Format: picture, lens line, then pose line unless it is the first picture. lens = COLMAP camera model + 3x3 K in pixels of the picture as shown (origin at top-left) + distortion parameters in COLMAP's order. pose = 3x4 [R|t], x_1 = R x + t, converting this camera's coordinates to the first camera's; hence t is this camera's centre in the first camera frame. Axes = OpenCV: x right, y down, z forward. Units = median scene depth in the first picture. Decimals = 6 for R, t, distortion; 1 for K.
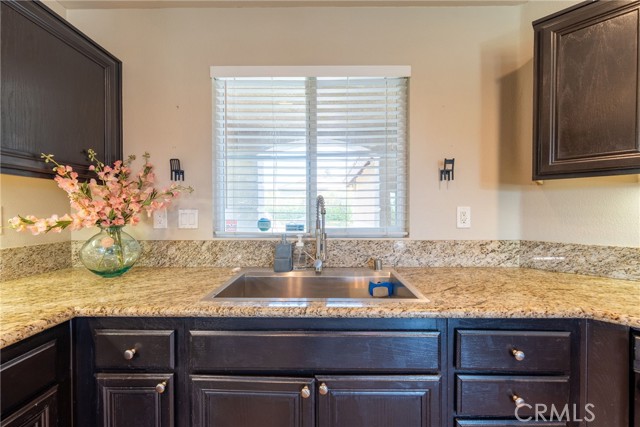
lens RADIAL K [[256.2, 0, 319.3], [0, 256.2, 214.7], [0, 0, 1]] dist [0.001356, -0.000689]
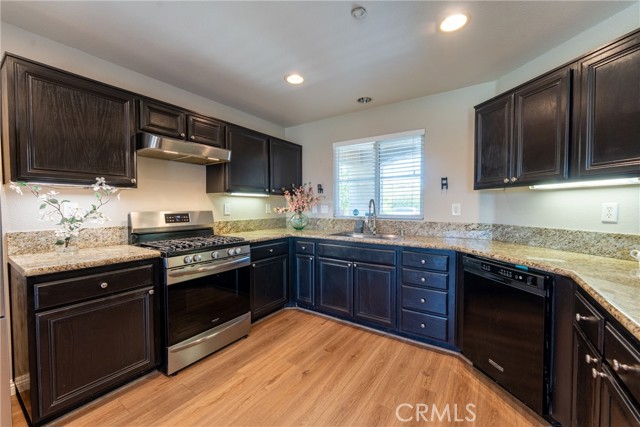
lens RADIAL K [[256.2, 0, 320.1], [0, 256.2, 212.5], [0, 0, 1]] dist [0.001356, -0.000689]
pose [[0.834798, 0.014730, -0.550359, 0.794345], [-0.007351, 0.999851, 0.015610, 0.009827], [0.550507, -0.008985, 0.834782, -1.038976]]
